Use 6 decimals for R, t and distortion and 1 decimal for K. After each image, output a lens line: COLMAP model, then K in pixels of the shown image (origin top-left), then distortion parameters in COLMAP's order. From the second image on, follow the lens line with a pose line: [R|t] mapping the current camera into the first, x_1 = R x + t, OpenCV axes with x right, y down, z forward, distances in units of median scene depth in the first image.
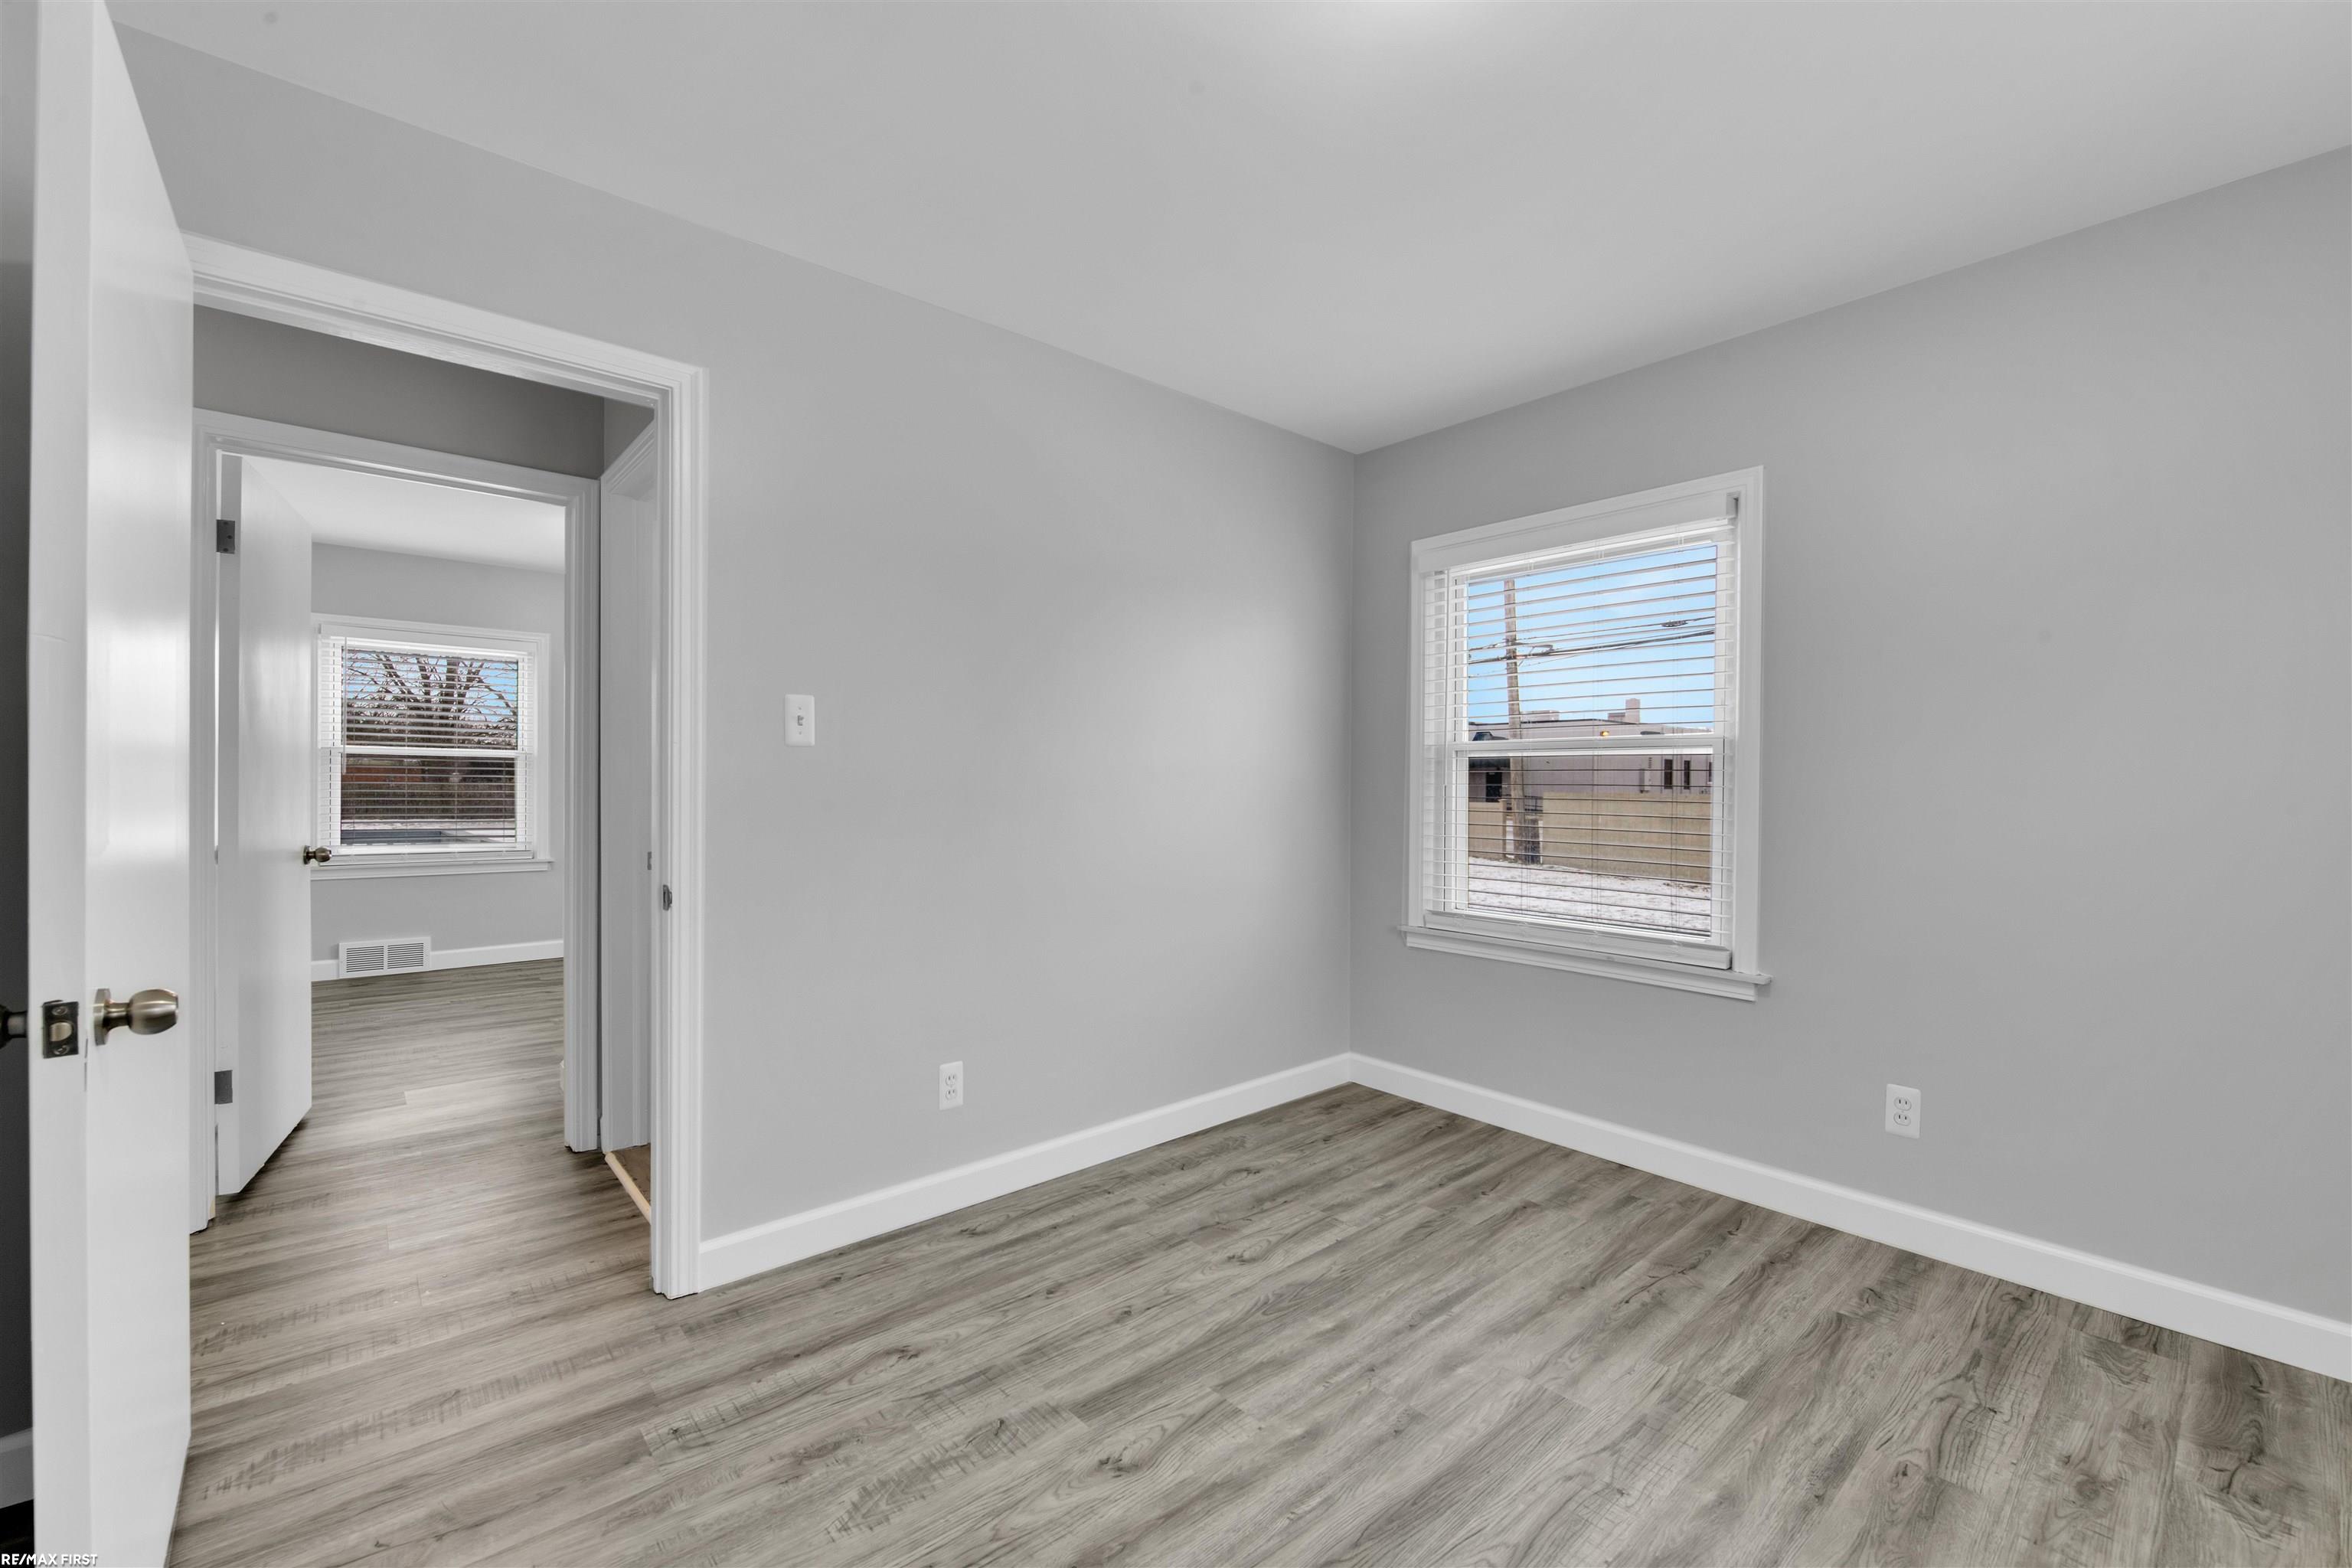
lens RADIAL K [[985.8, 0, 1176.0], [0, 985.8, 784.0], [0, 0, 1]] dist [-0.003906, -0.000773]
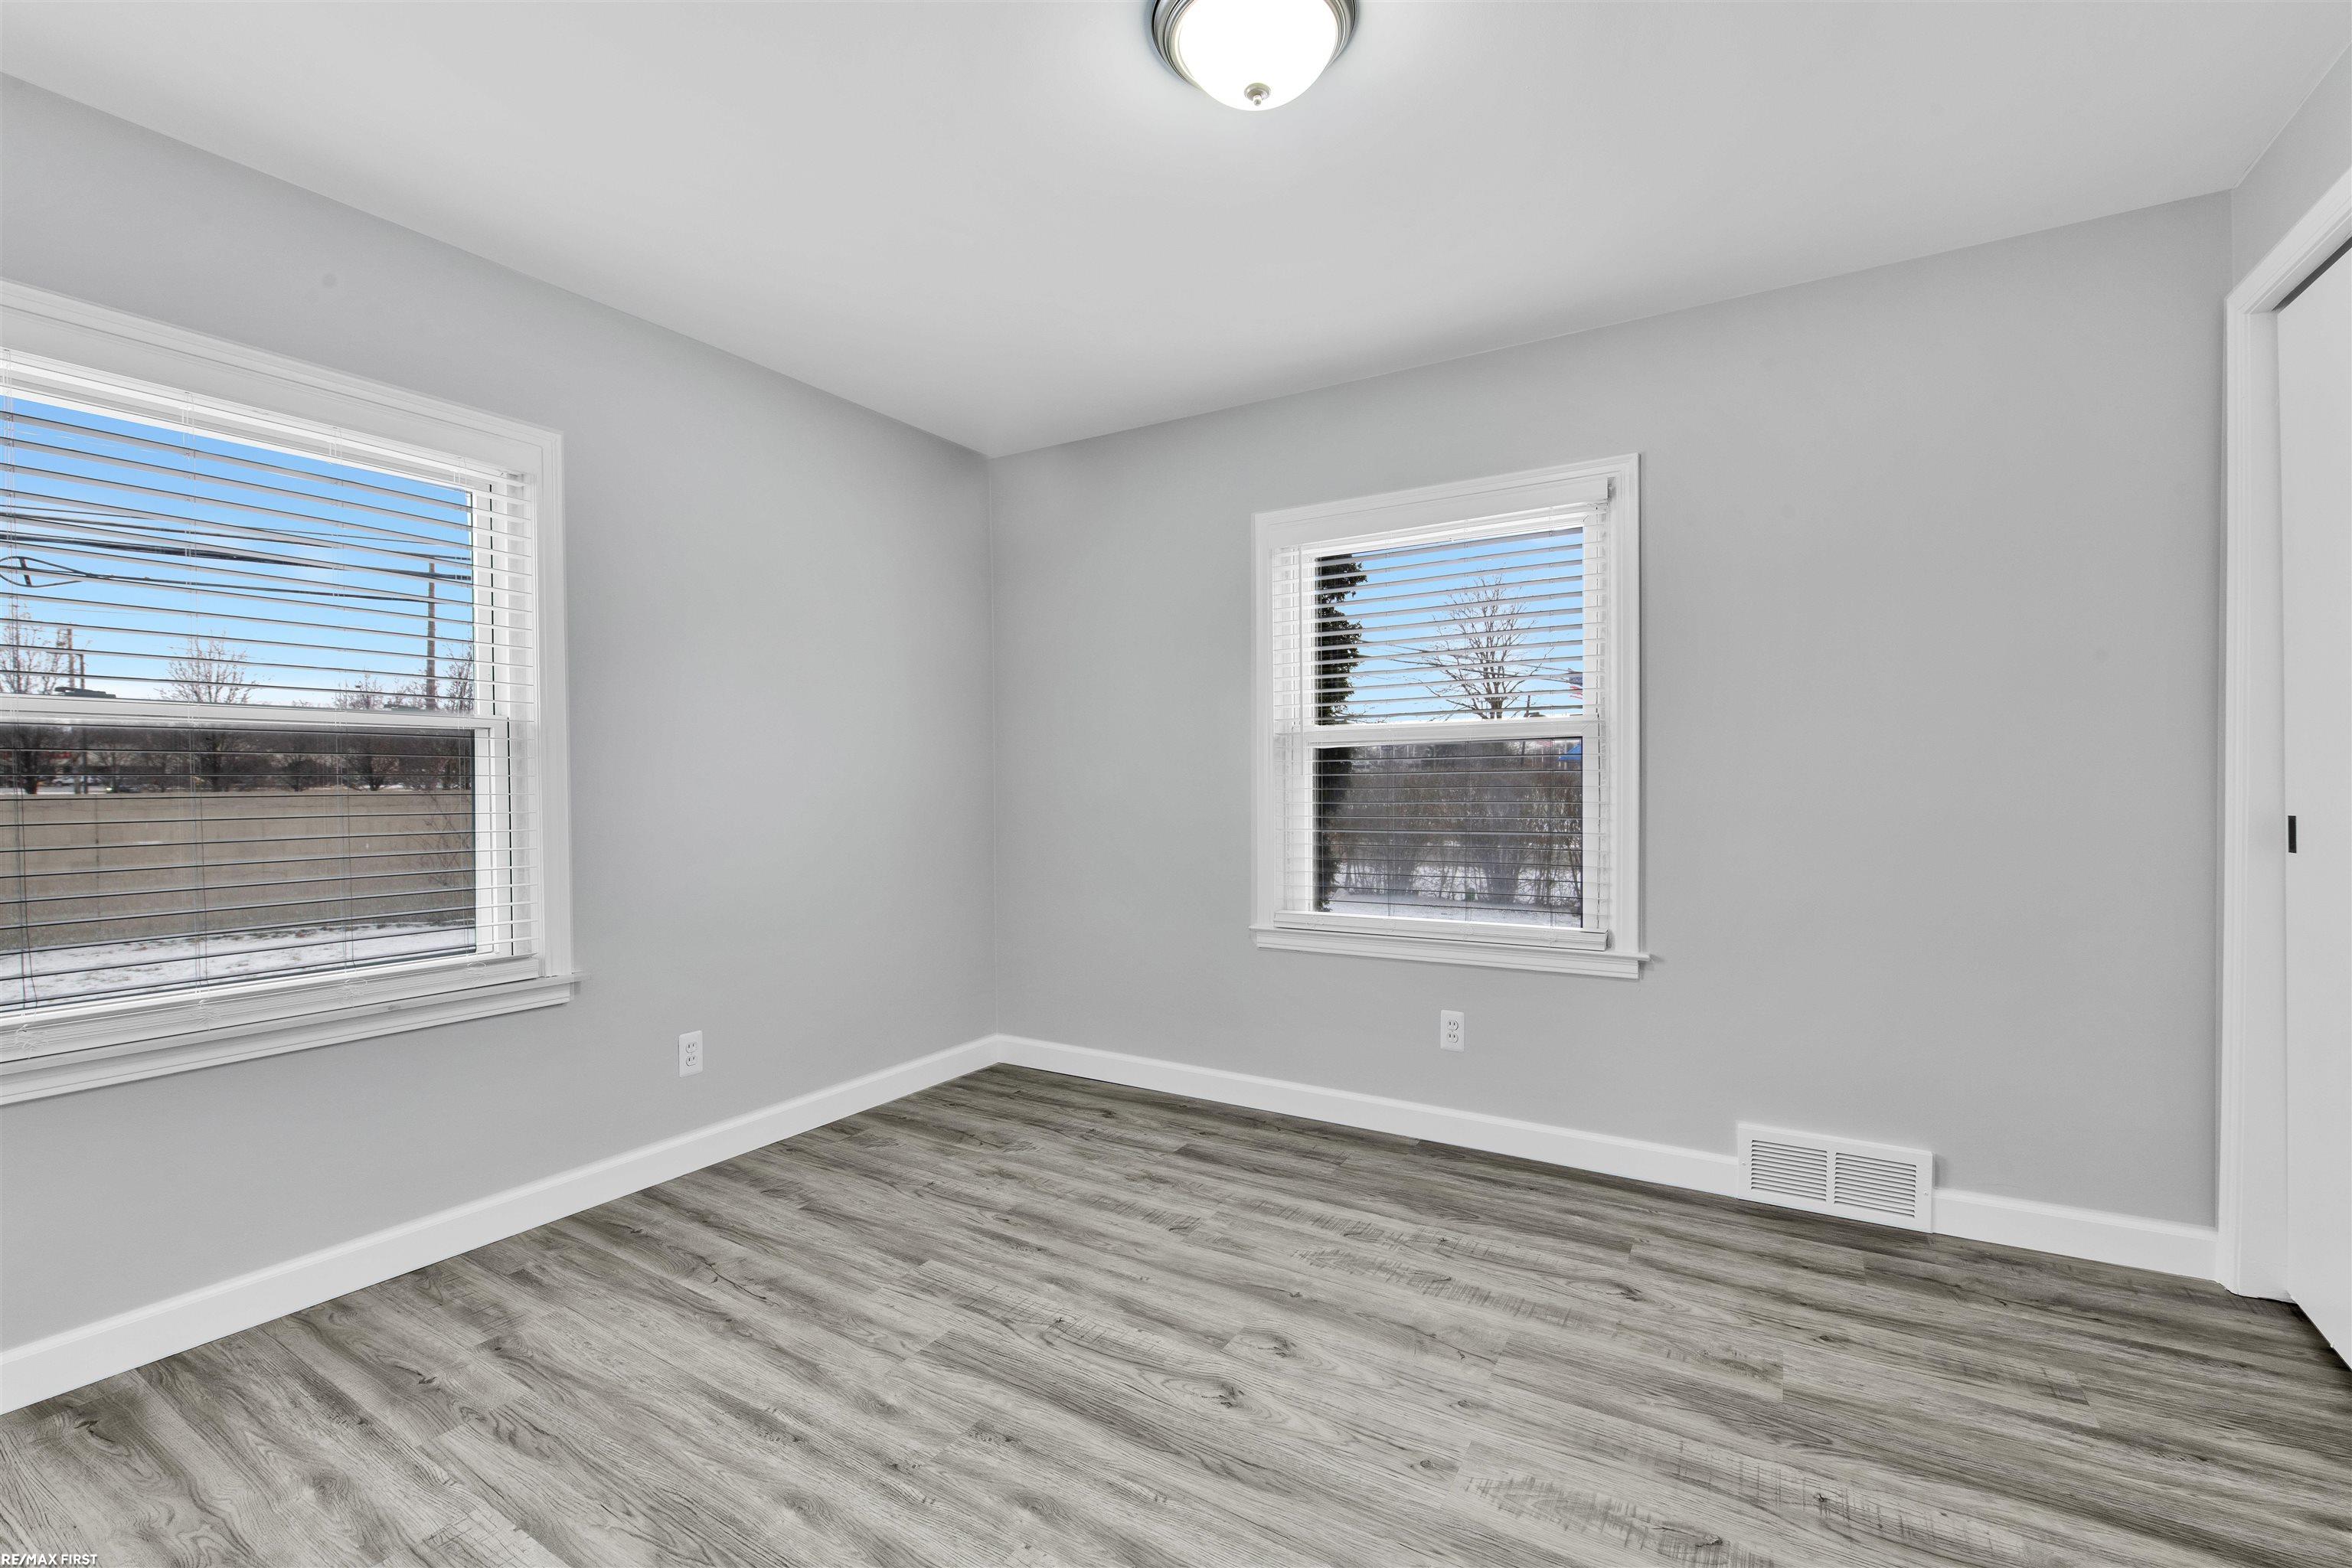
lens RADIAL K [[985.8, 0, 1176.0], [0, 985.8, 784.0], [0, 0, 1]] dist [-0.003906, -0.000773]
pose [[-0.301657, -0.011040, 0.953353, -0.589945], [0.000788, 0.999930, 0.011829, 0.011968], [-0.953416, 0.004319, -0.301627, 0.923060]]
